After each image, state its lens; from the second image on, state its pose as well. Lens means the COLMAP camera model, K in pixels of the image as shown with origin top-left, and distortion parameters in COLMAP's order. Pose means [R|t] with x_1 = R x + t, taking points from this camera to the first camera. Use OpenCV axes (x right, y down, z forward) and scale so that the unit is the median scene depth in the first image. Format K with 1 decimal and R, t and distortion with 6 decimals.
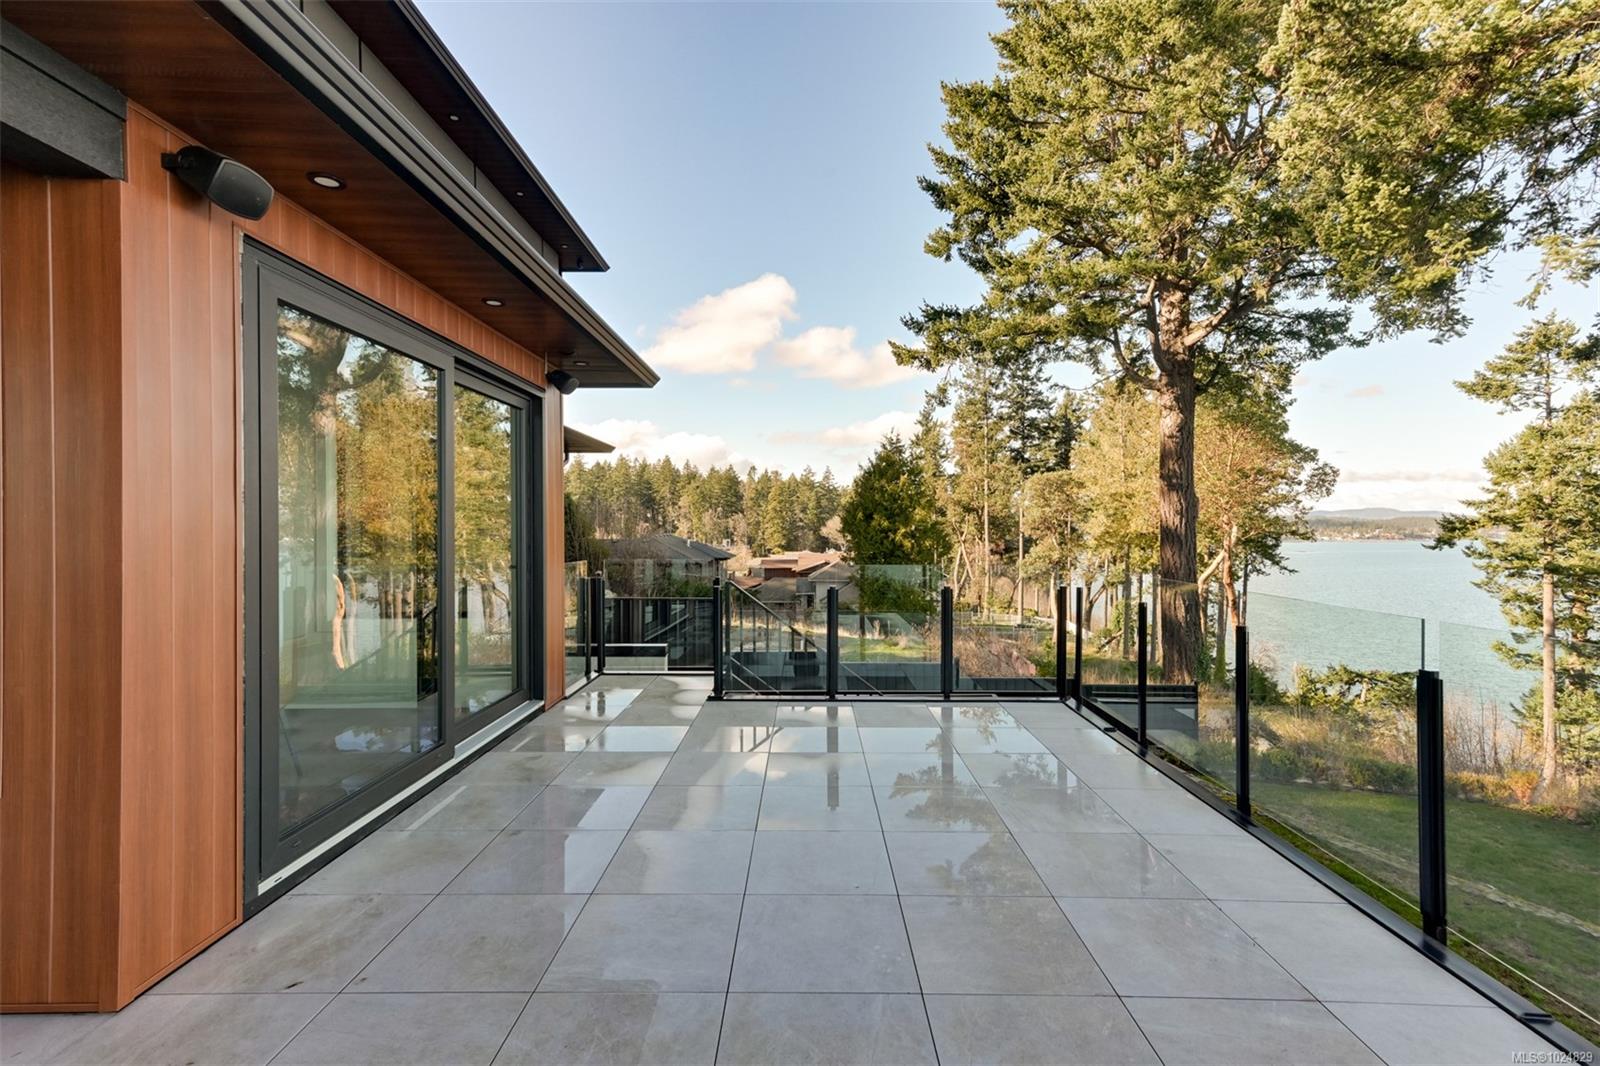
lens RADIAL K [[726.0, 0, 790.4], [0, 726.0, 528.6], [0, 0, 1]] dist [0.010306, 0.001921]
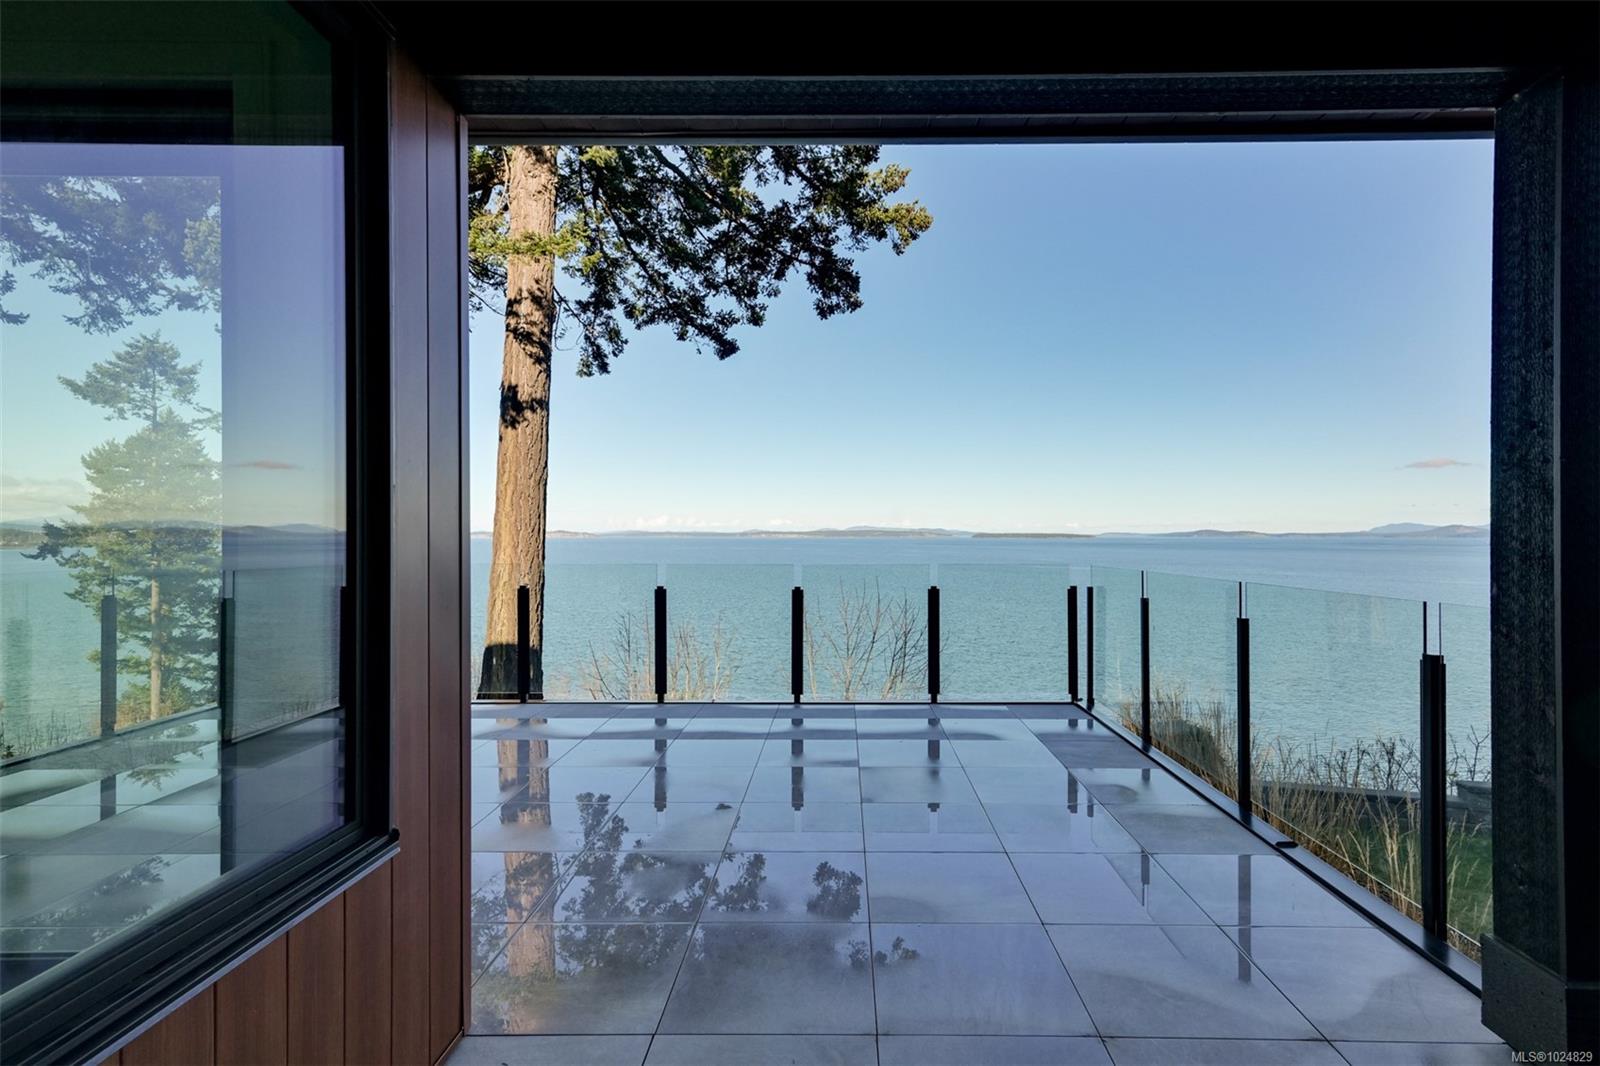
lens RADIAL K [[780.2, 0, 838.3], [0, 780.2, 533.7], [0, 0, 1]] dist [0.017606, -0.000469]
pose [[-0.016138, 0.000688, 0.999870, -0.120922], [0.004328, 0.999990, -0.000619, 0.002687], [-0.999860, 0.004318, -0.016141, 0.035209]]
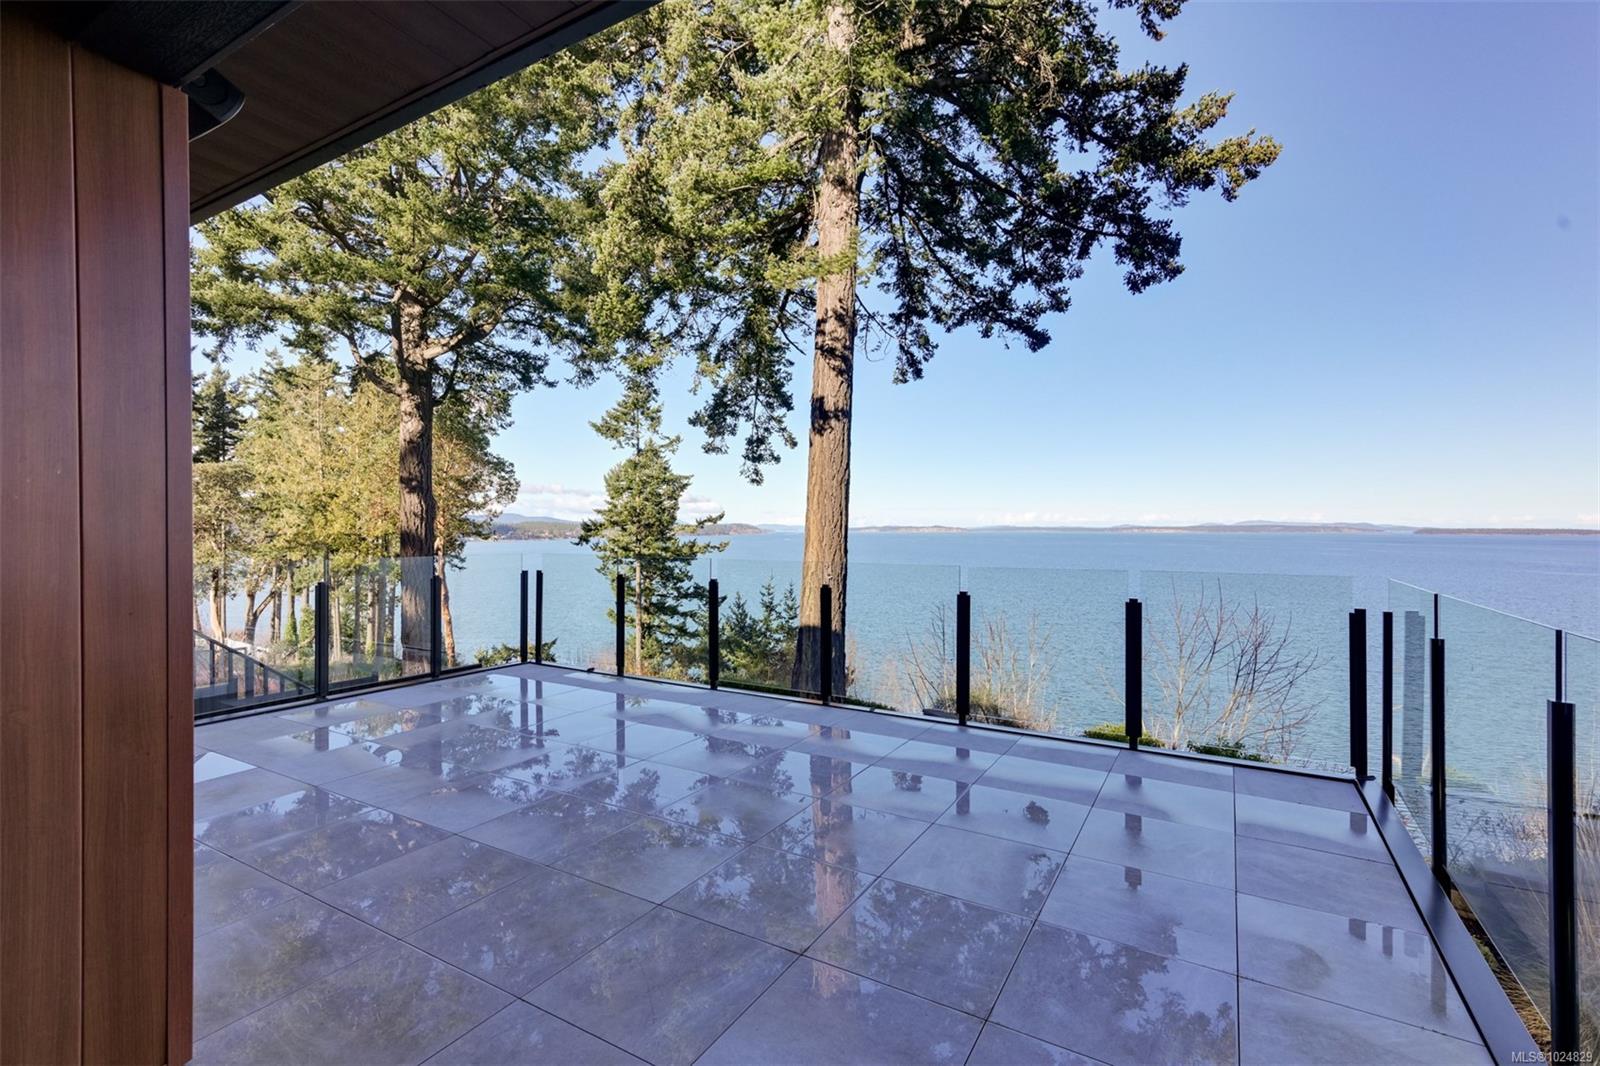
lens RADIAL K [[726.0, 0, 799.3], [0, 726.0, 531.1], [0, 0, 1]] dist [0.010306, 0.001921]
pose [[0.491981, -0.001945, 0.870604, -0.083243], [0.001967, 0.999997, 0.001122, 0.002195], [-0.870604, 0.001161, 0.491984, -0.002876]]
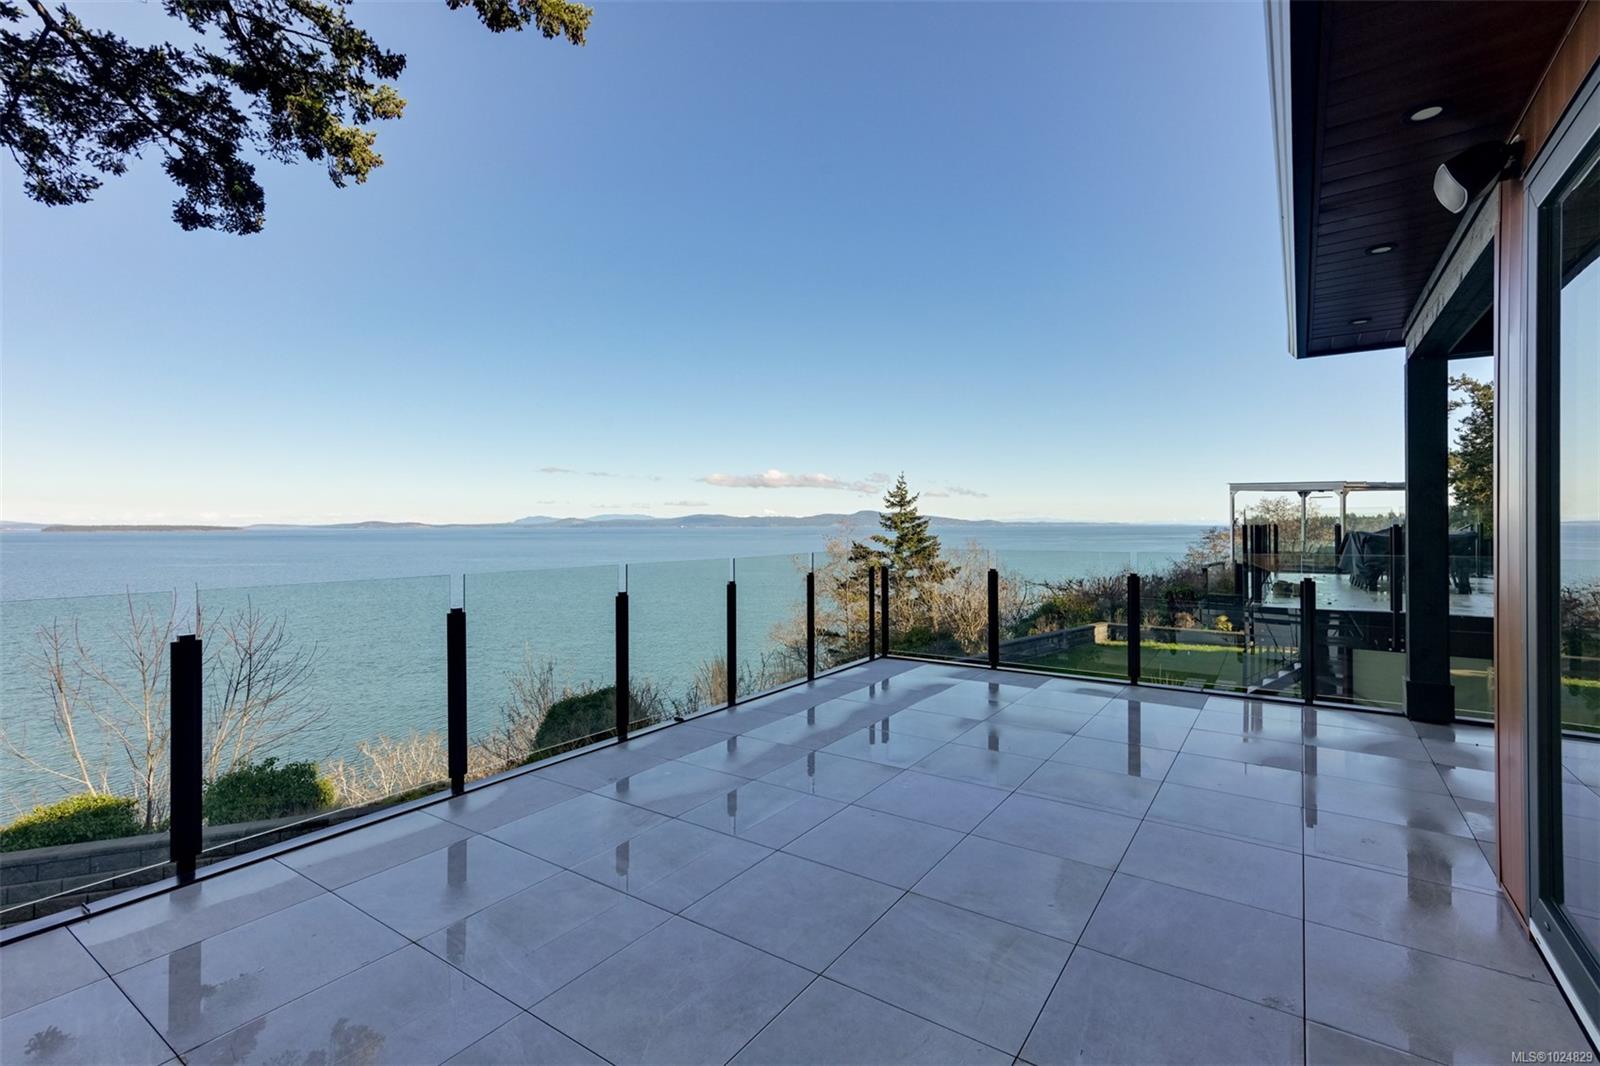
lens RADIAL K [[726.0, 0, 801.8], [0, 726.0, 525.9], [0, 0, 1]] dist [0.010306, 0.001921]
pose [[-0.839382, 0.001917, 0.543538, -0.037550], [0.006412, 0.999959, 0.006375, 0.001582], [-0.543504, 0.008836, -0.839360, 0.174184]]
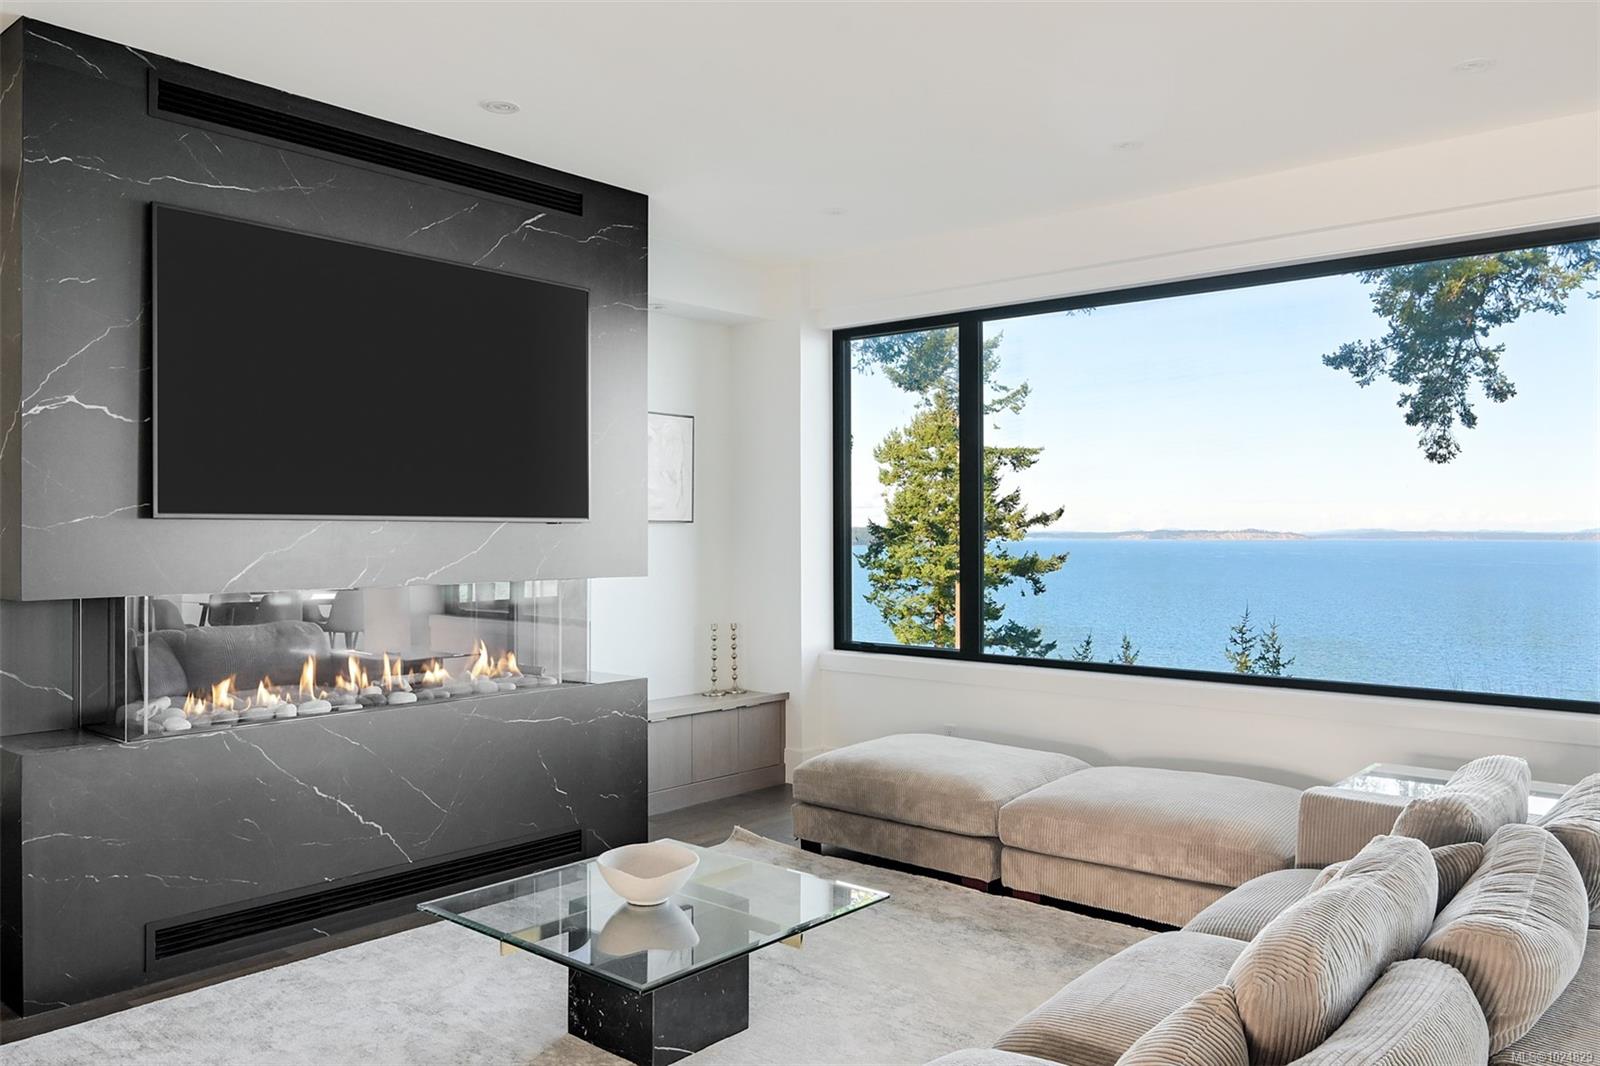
lens RADIAL K [[1174.0, 0, 813.5], [0, 1174.0, 523.2], [0, 0, 1]] dist [-0.002355, 0.004538]
pose [[0.620998, 0.008273, 0.783769, -0.248887], [0.000618, 0.999939, -0.011045, 0.001773], [-0.783812, 0.007344, 0.620955, 0.217199]]
